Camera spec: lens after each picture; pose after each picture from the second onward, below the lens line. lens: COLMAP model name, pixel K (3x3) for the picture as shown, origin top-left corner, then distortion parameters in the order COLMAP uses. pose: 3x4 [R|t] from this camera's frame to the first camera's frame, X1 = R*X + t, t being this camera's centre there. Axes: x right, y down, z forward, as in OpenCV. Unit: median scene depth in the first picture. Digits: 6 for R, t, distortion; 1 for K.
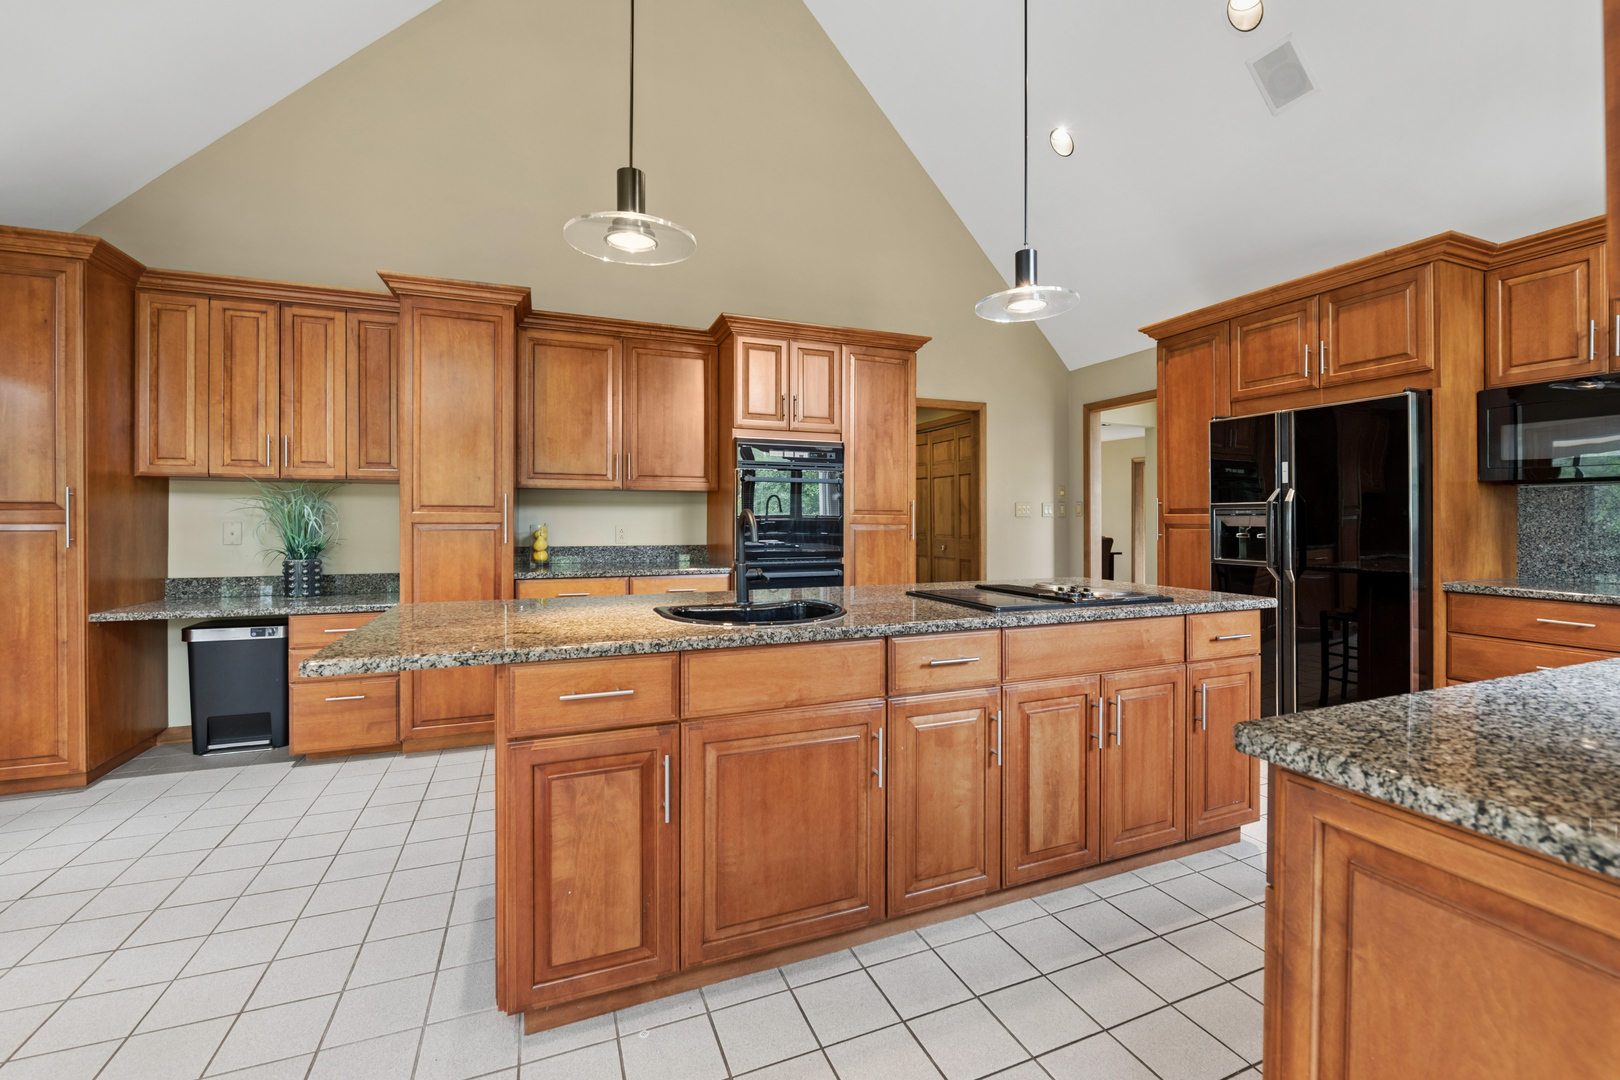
lens RADIAL K [[653.0, 0, 807.4], [0, 653.0, 526.0], [0, 0, 1]] dist [-0.002860, -0.000095]
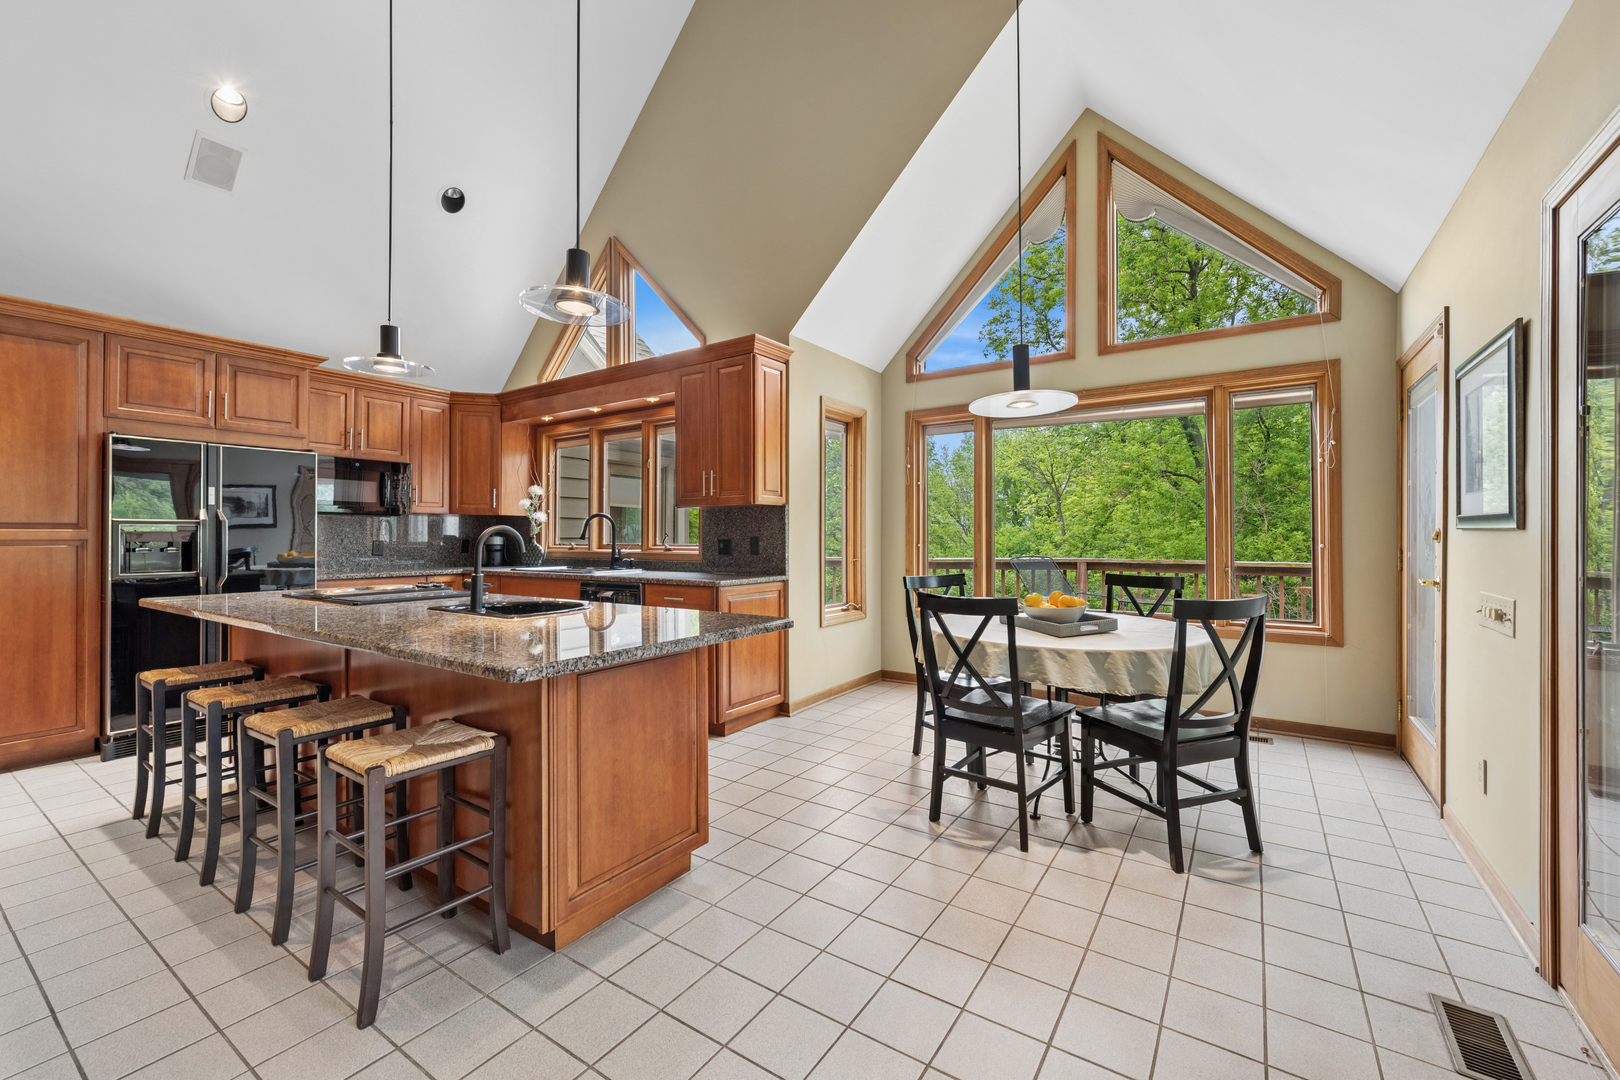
lens RADIAL K [[653.0, 0, 815.5], [0, 653.0, 531.6], [0, 0, 1]] dist [-0.002860, -0.000095]
pose [[-0.553543, -0.001081, 0.832820, -0.886090], [0.004806, 0.999978, 0.004492, -0.016676], [-0.832807, 0.006489, -0.553526, 0.748516]]
